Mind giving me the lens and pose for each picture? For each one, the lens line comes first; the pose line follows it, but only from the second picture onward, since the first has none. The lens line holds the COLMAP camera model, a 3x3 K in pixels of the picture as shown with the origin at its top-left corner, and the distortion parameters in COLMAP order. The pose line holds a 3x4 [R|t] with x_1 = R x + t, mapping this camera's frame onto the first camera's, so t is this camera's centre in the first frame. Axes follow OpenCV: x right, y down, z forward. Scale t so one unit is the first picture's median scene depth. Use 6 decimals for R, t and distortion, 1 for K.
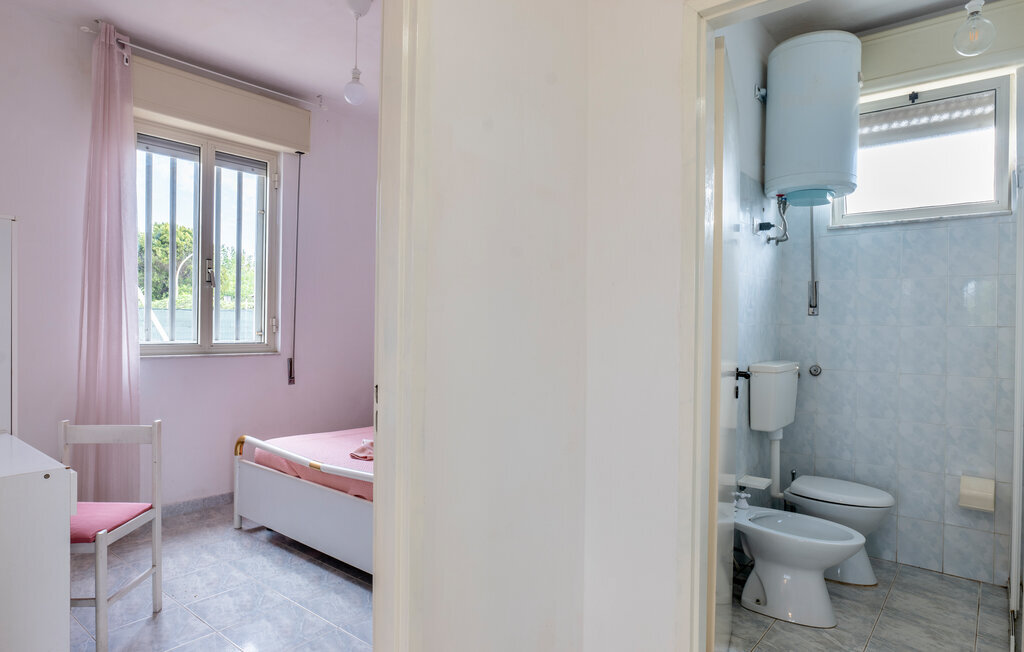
lens RADIAL K [[579.4, 0, 517.5], [0, 579.4, 326.6], [0, 0, 1]] dist [-0.006540, 0.001536]
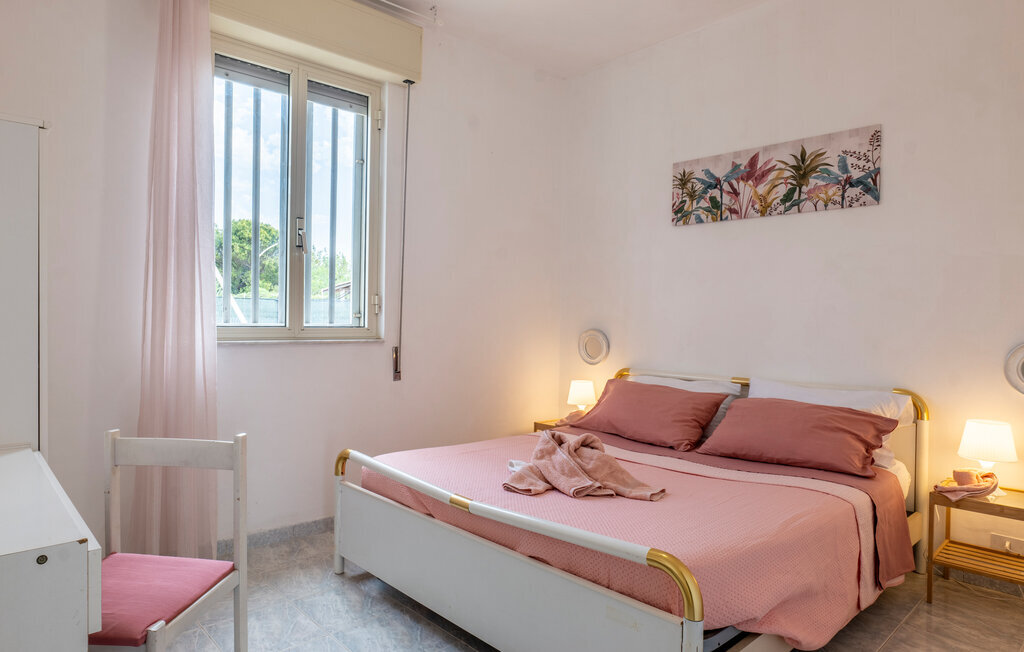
lens RADIAL K [[616.5, 0, 508.1], [0, 616.5, 324.0], [0, 0, 1]] dist [-0.034842, 0.020664]
pose [[0.990545, 0.002461, -0.137169, -0.146073], [-0.002022, 0.999992, 0.003342, 0.023449], [0.137176, -0.003033, 0.990542, 0.227739]]
